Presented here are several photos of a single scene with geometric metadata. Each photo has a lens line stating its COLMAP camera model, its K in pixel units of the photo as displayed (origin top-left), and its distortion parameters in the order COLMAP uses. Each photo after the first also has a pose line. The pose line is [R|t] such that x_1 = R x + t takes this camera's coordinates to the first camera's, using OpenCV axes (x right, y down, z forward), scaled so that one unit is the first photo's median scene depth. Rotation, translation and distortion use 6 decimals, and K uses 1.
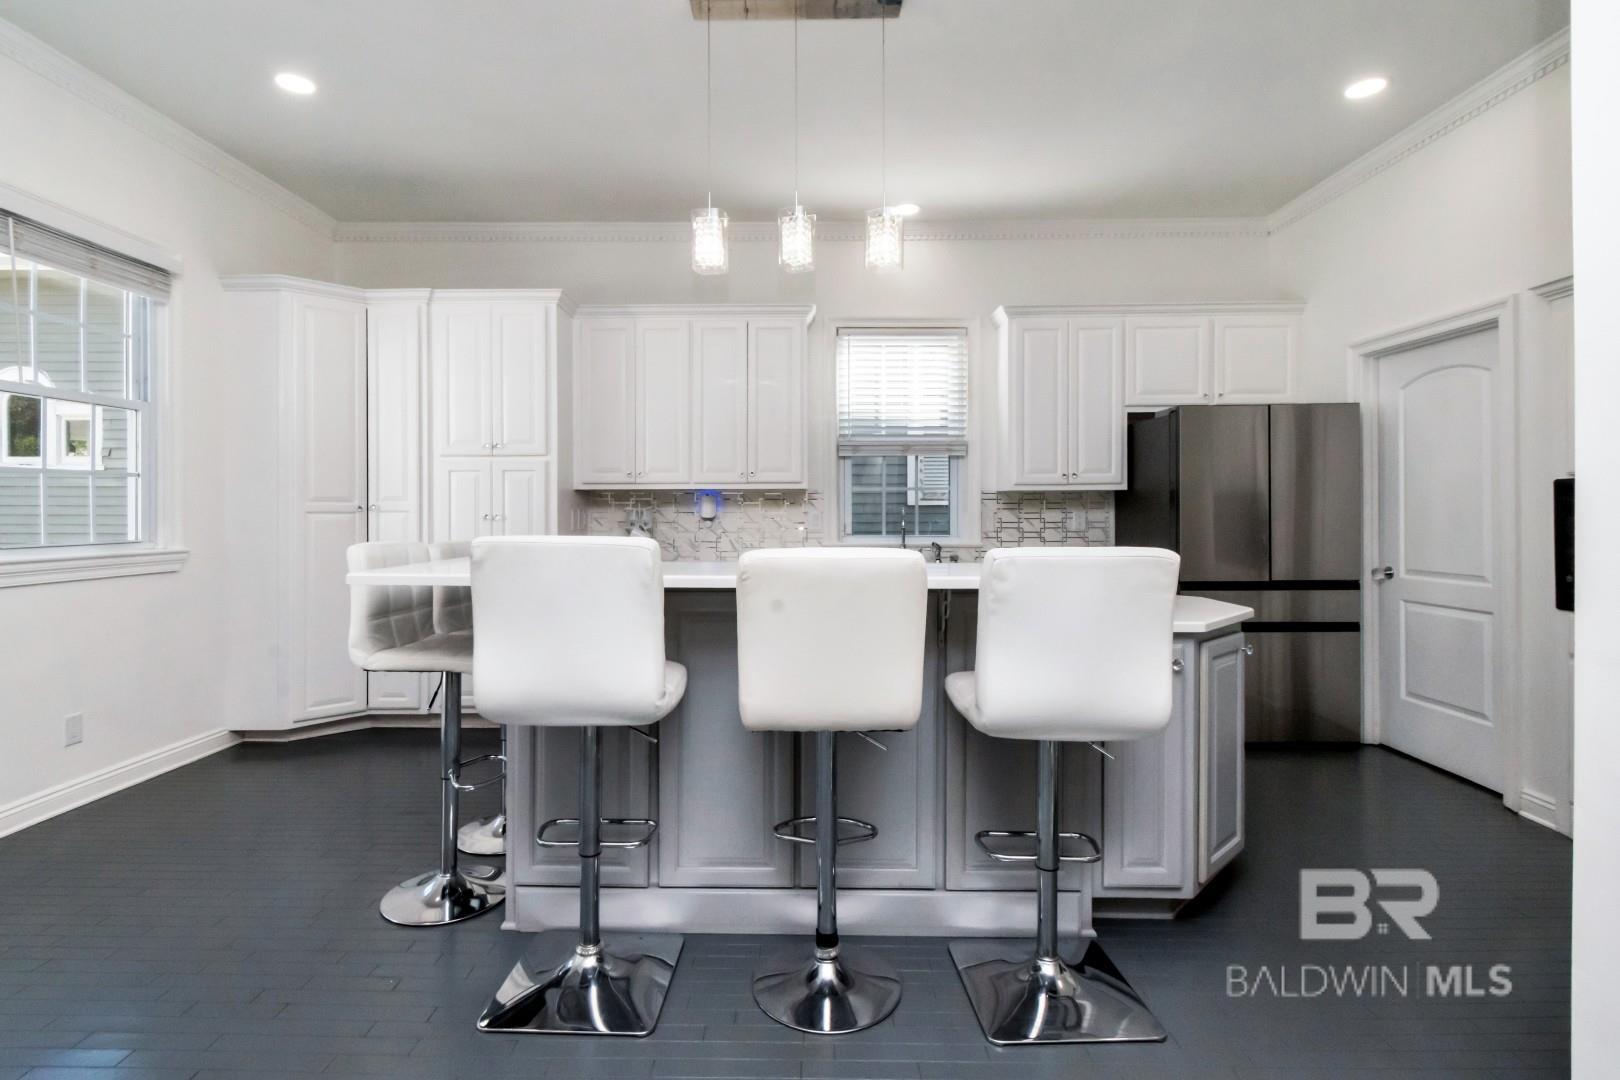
lens RADIAL K [[791.3, 0, 777.7], [0, 791.3, 515.0], [0, 0, 1]] dist [0.001935, -0.000695]
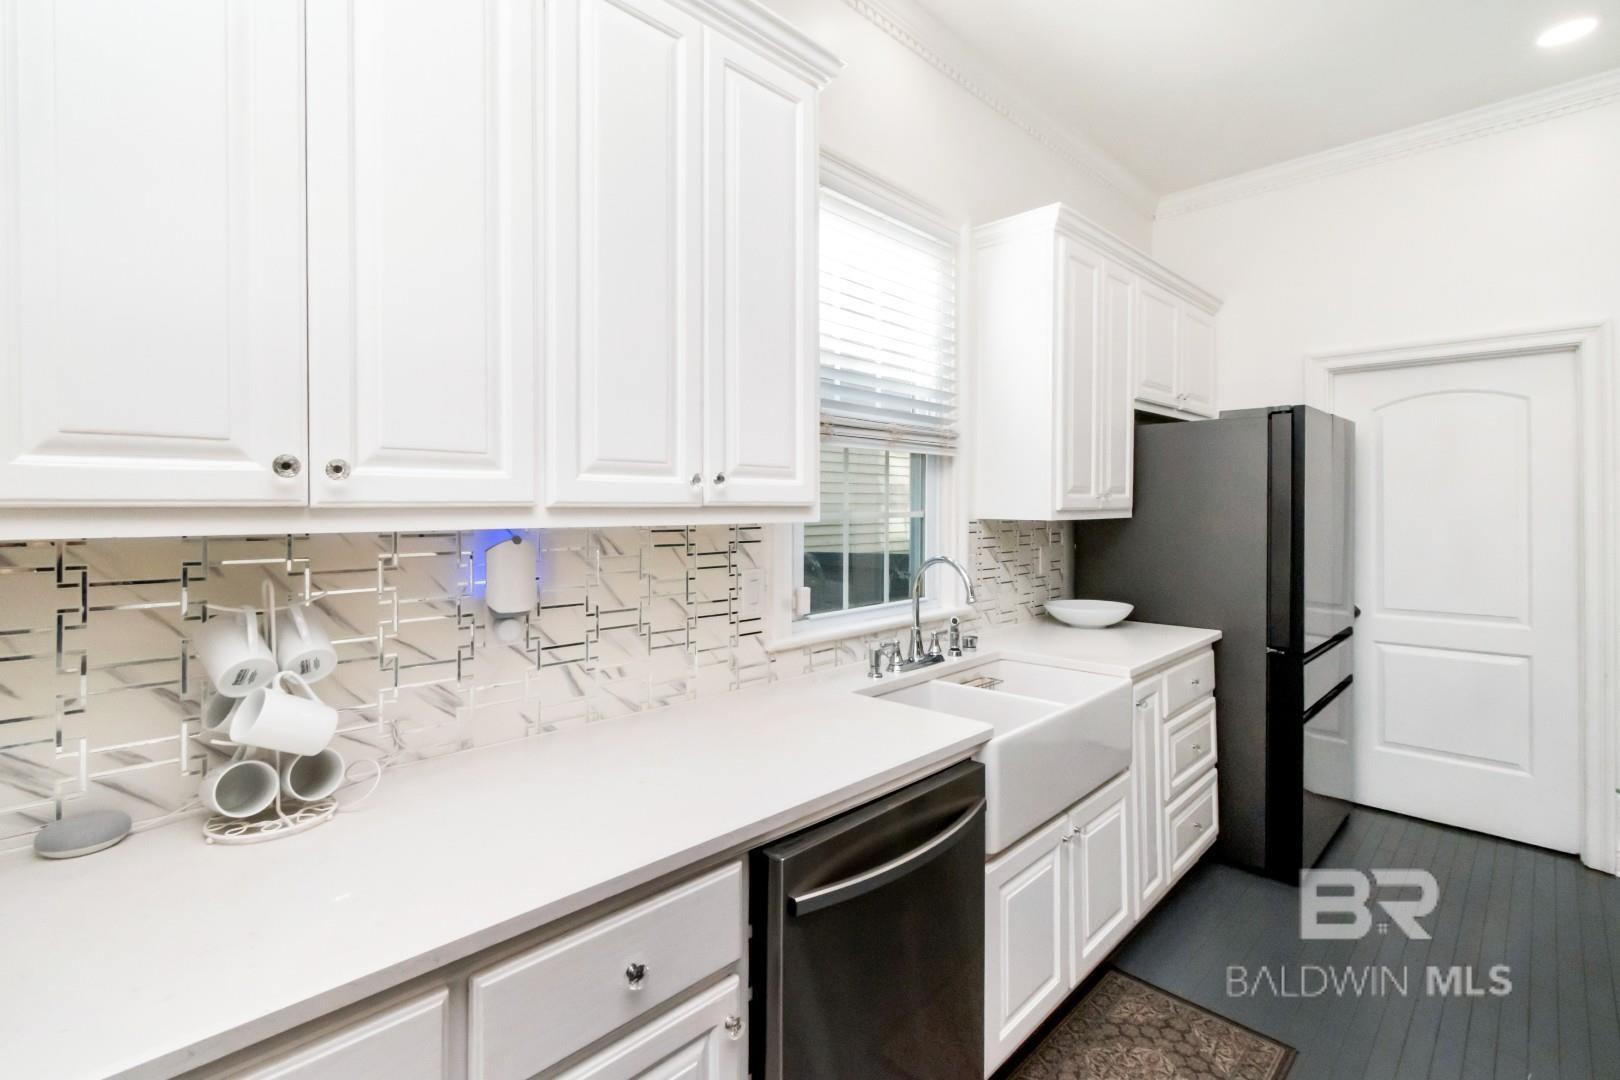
lens RADIAL K [[757.0, 0, 826.5], [0, 757.0, 510.9], [0, 0, 1]] dist [0.000684, 0.000359]
pose [[0.669049, -0.003287, 0.743211, -0.248700], [0.001606, 0.999994, 0.002977, -0.040984], [-0.743217, -0.000798, 0.669050, 0.763045]]
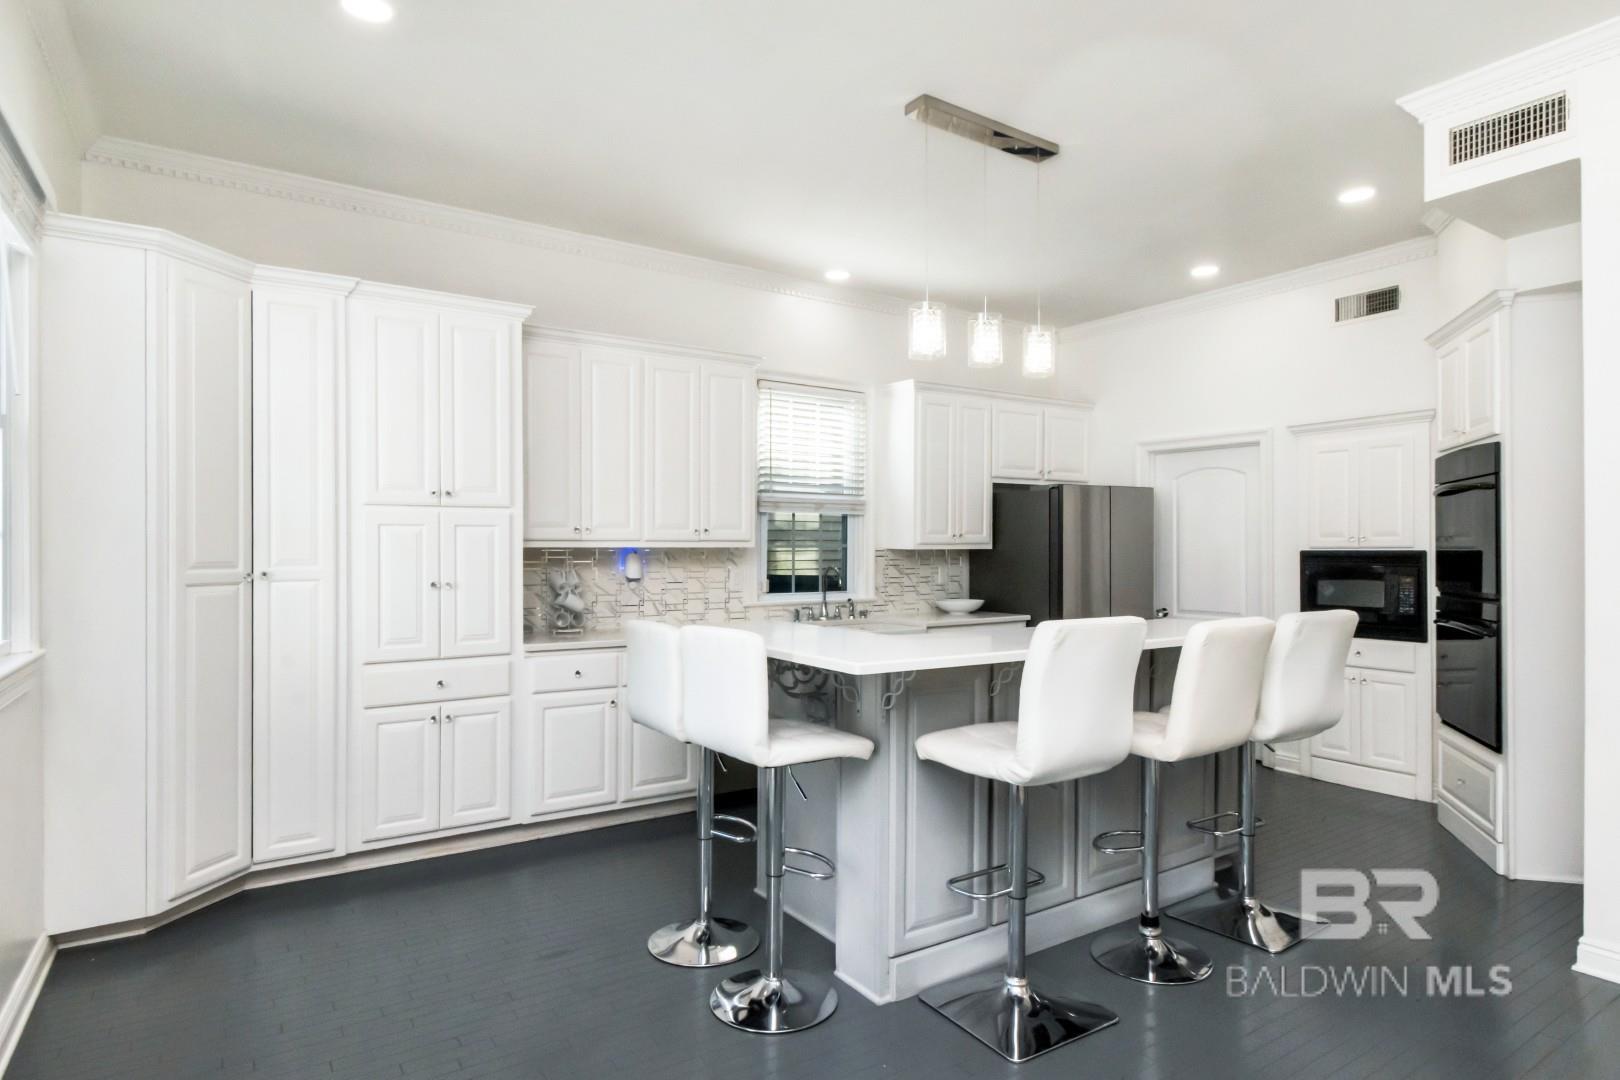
lens RADIAL K [[891.4, 0, 808.5], [0, 891.4, 551.8], [0, 0, 1]] dist [-0.016292, 0.000745]
pose [[0.821904, -0.000867, 0.569625, -0.536909], [-0.000271, 0.999998, 0.001913, -0.030531], [-0.569626, -0.001727, 0.821902, 0.077158]]
